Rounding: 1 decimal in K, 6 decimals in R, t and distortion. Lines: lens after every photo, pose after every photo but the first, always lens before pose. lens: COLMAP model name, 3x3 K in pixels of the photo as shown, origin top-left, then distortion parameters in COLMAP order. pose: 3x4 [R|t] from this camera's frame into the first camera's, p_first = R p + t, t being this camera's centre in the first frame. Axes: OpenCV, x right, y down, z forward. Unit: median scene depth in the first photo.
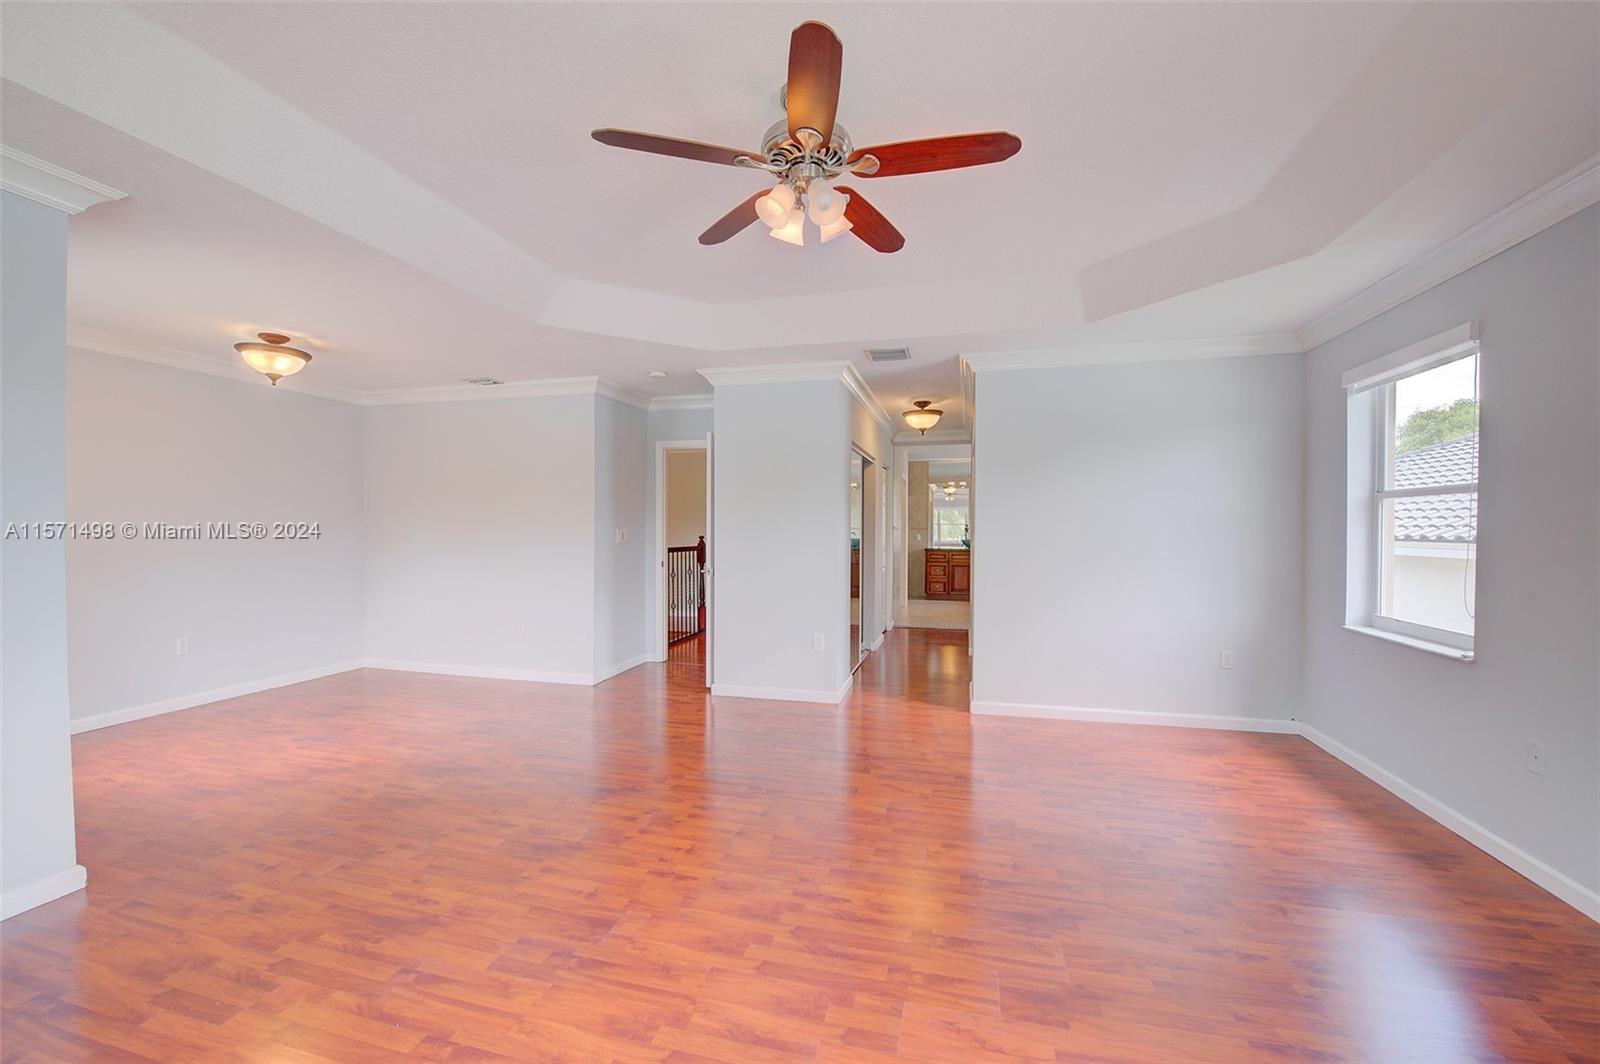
lens RADIAL K [[642.9, 0, 800.1], [0, 642.9, 535.4], [0, 0, 1]] dist [-0.012743, -0.000646]
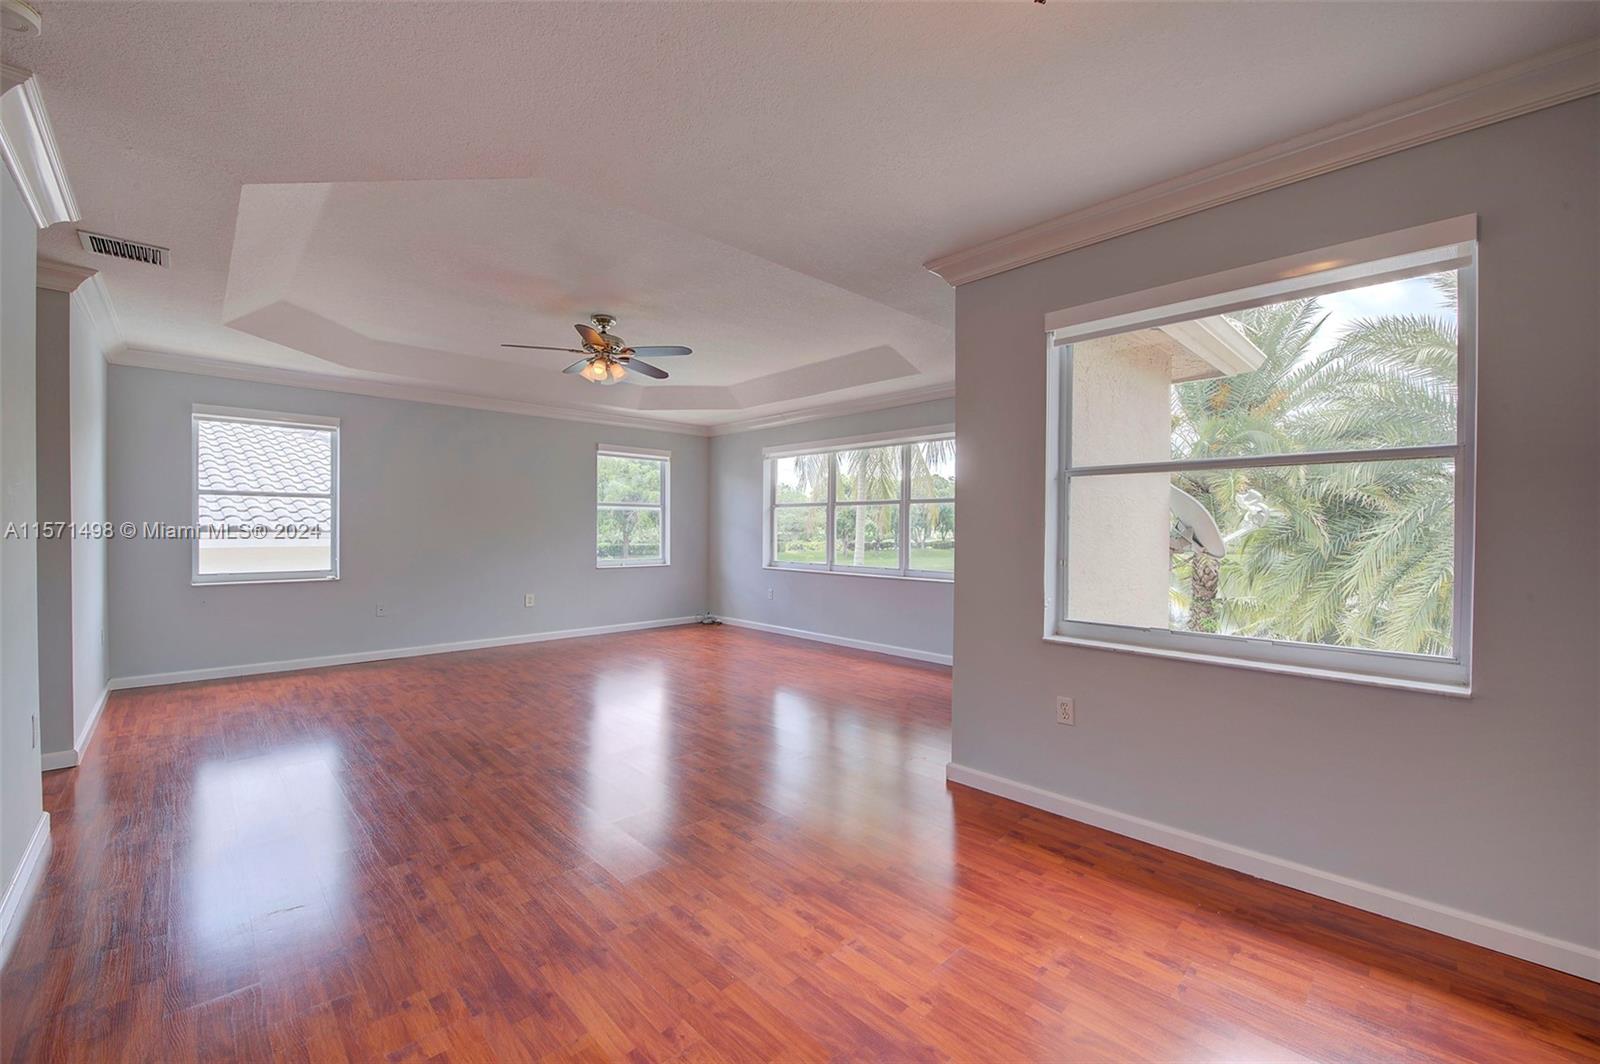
lens RADIAL K [[642.9, 0, 795.2], [0, 642.9, 533.1], [0, 0, 1]] dist [-0.012743, -0.000646]
pose [[-0.848773, -0.007976, 0.528698, -1.008001], [-0.000760, 0.999904, 0.013865, 0.006112], [-0.528758, 0.011366, -0.848697, 1.484228]]
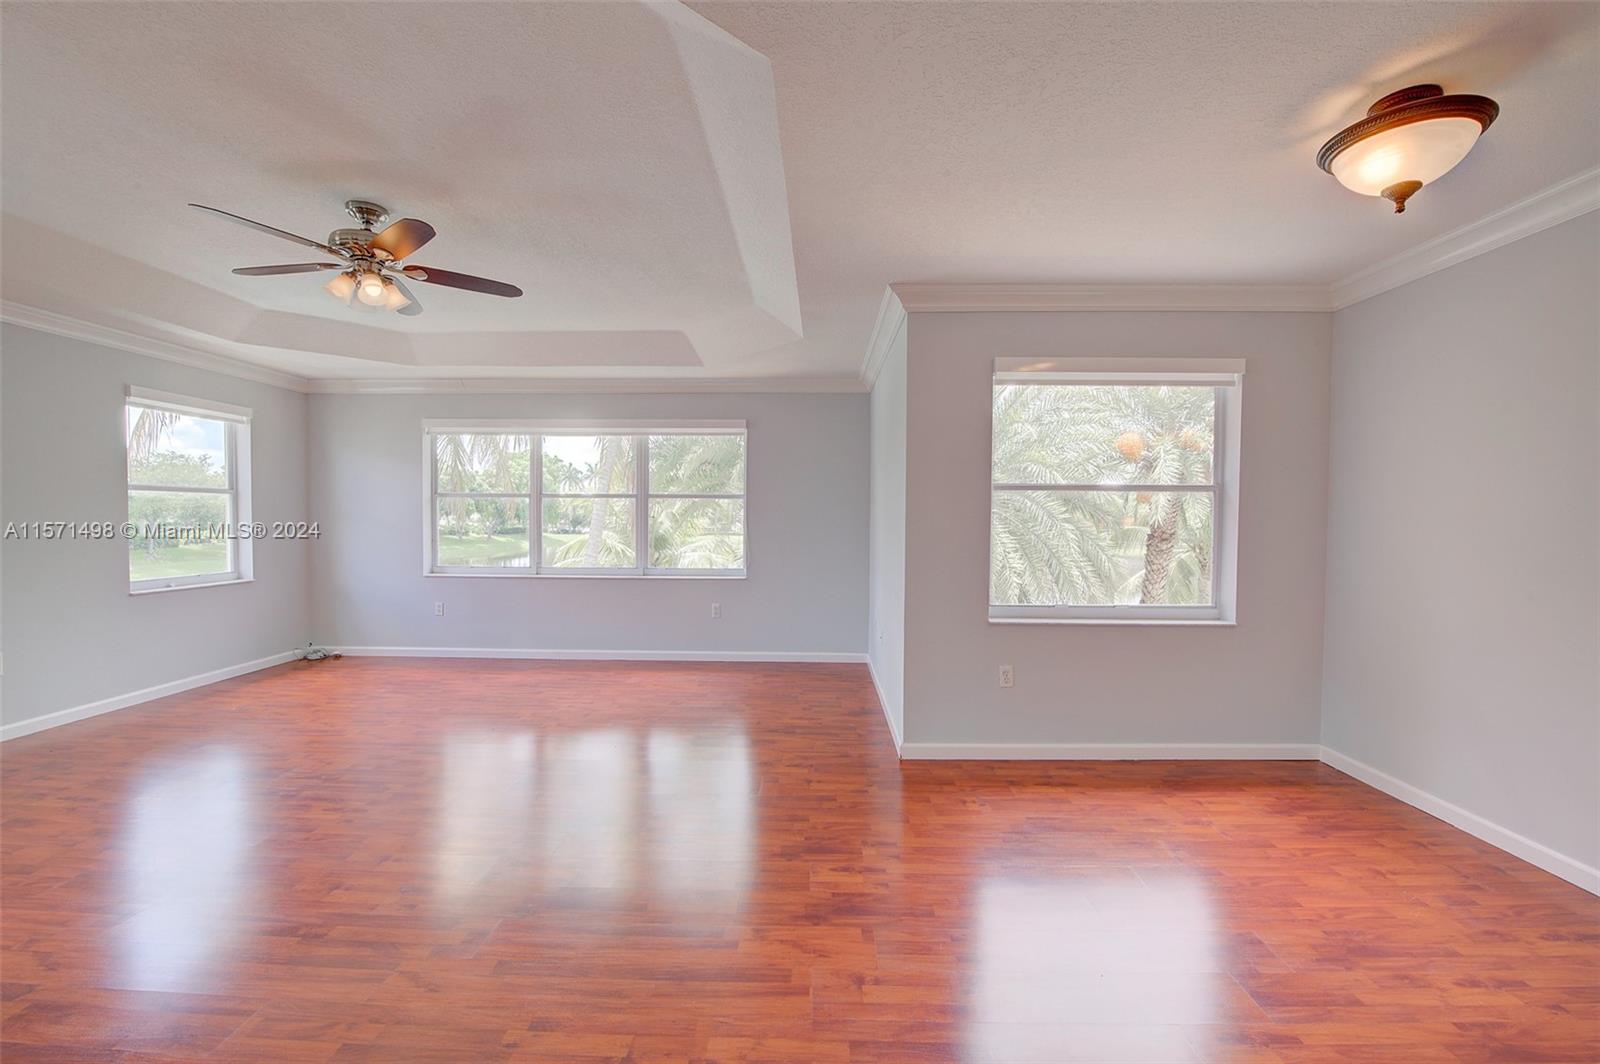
lens RADIAL K [[642.9, 0, 795.8], [0, 642.9, 530.8], [0, 0, 1]] dist [-0.012743, -0.000646]
pose [[-0.974136, -0.000018, -0.225964, -0.351674], [-0.006827, 0.999546, 0.029353, -0.017388], [0.225861, 0.030137, -0.973693, 1.530325]]
